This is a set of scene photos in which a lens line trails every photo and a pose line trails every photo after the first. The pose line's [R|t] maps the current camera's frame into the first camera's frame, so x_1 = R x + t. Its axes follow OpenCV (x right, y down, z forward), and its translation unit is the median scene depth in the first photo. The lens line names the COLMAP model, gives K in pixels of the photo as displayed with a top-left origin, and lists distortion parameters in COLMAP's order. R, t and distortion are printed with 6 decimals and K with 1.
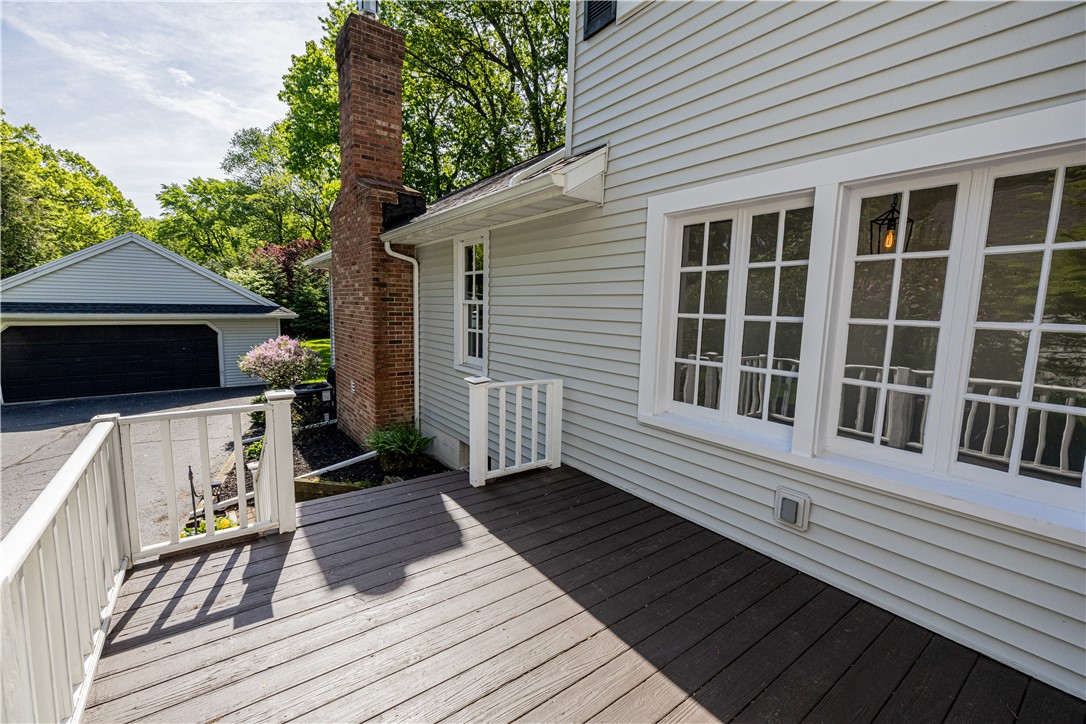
lens RADIAL K [[451.8, 0, 540.6], [0, 451.8, 356.3], [0, 0, 1]] dist [0.000699, -0.000486]
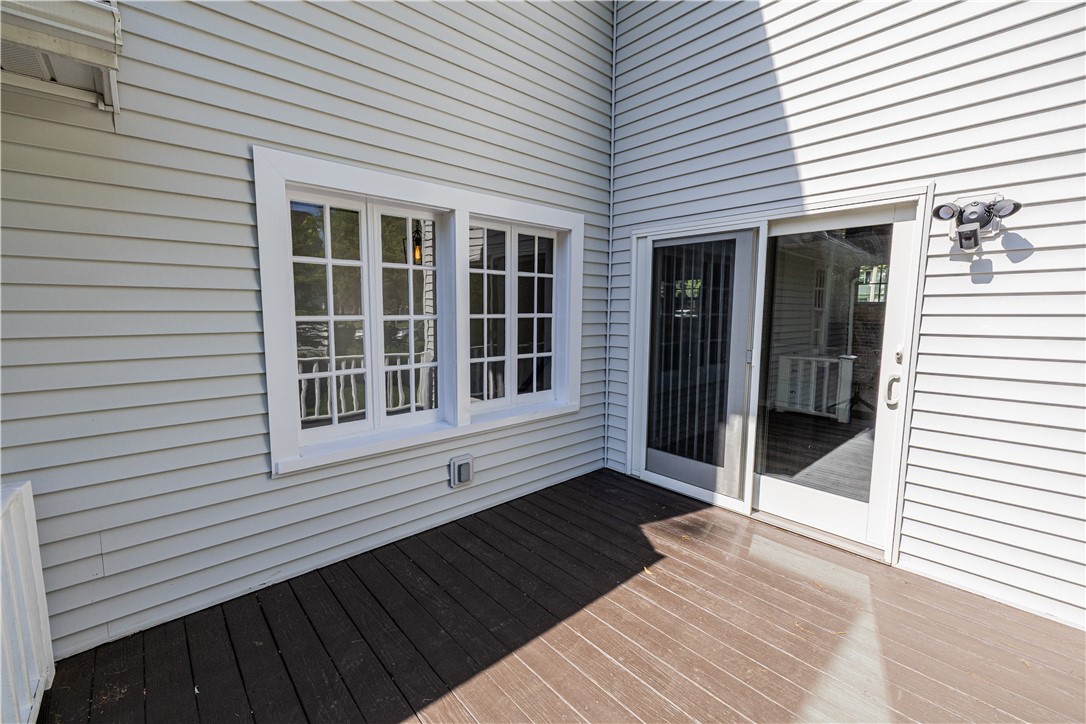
lens RADIAL K [[451.8, 0, 534.0], [0, 451.8, 359.4], [0, 0, 1]] dist [0.000699, -0.000486]
pose [[-0.093019, -0.128656, 0.987317, -0.568054], [0.110487, 0.984158, 0.138654, -0.097176], [-0.989515, 0.121983, -0.077331, 0.771103]]
